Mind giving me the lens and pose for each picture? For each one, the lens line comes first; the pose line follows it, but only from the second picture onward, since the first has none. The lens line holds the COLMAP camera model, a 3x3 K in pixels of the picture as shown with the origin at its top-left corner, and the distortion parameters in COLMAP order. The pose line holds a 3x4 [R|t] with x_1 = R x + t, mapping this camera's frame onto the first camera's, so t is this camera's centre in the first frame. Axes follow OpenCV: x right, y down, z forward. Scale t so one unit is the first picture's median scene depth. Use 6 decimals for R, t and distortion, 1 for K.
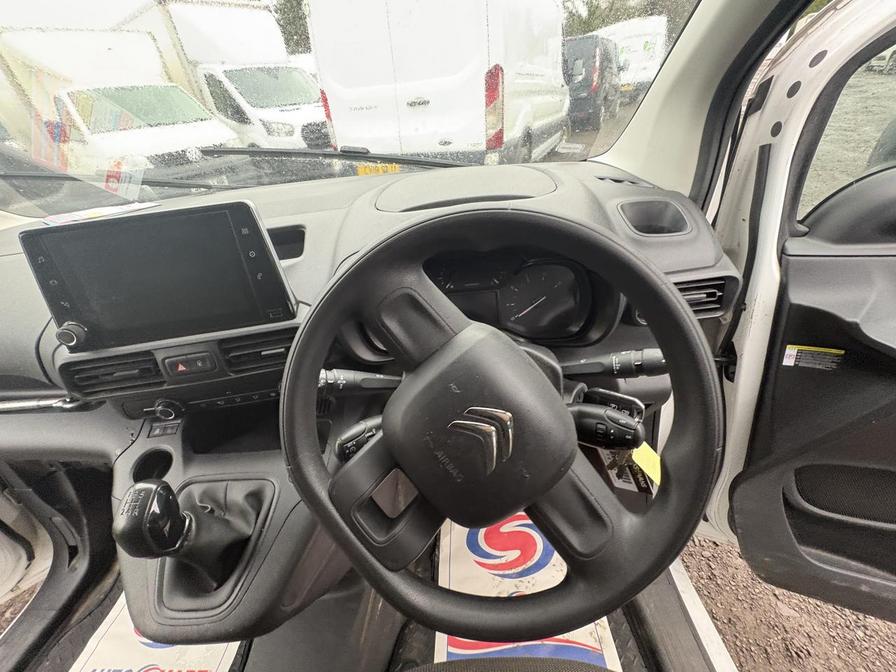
lens RADIAL K [[358.3, 0, 448.8], [0, 358.3, 335.4], [0, 0, 1]] dist [0.003365, -0.000440]
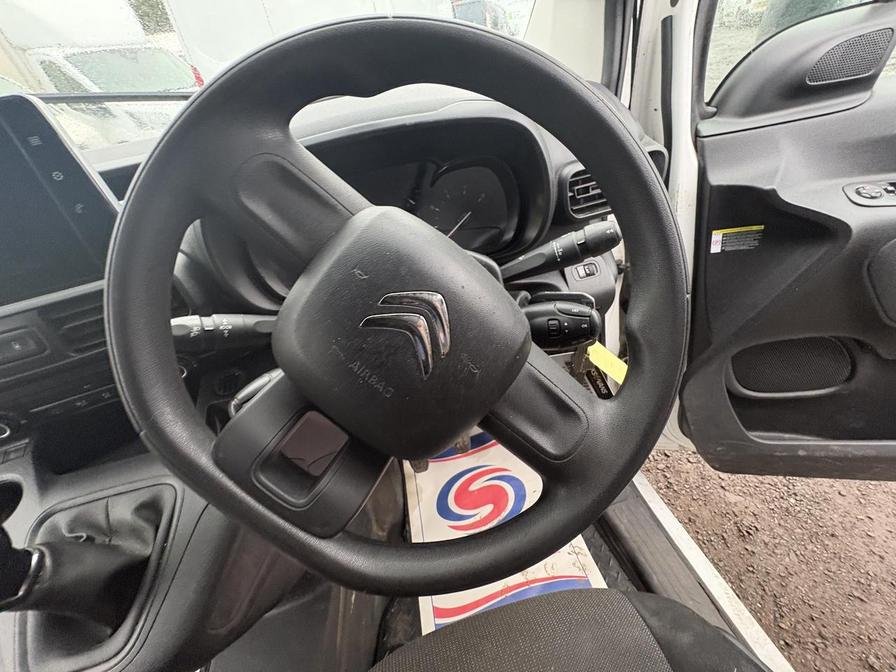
lens RADIAL K [[358.3, 0, 448.8], [0, 358.3, 335.4], [0, 0, 1]] dist [0.003365, -0.000440]
pose [[0.972528, -0.177801, 0.150257, 0.035329], [0.171670, 0.983731, 0.052936, 0.154794], [-0.157224, -0.025687, 0.987229, 0.146414]]
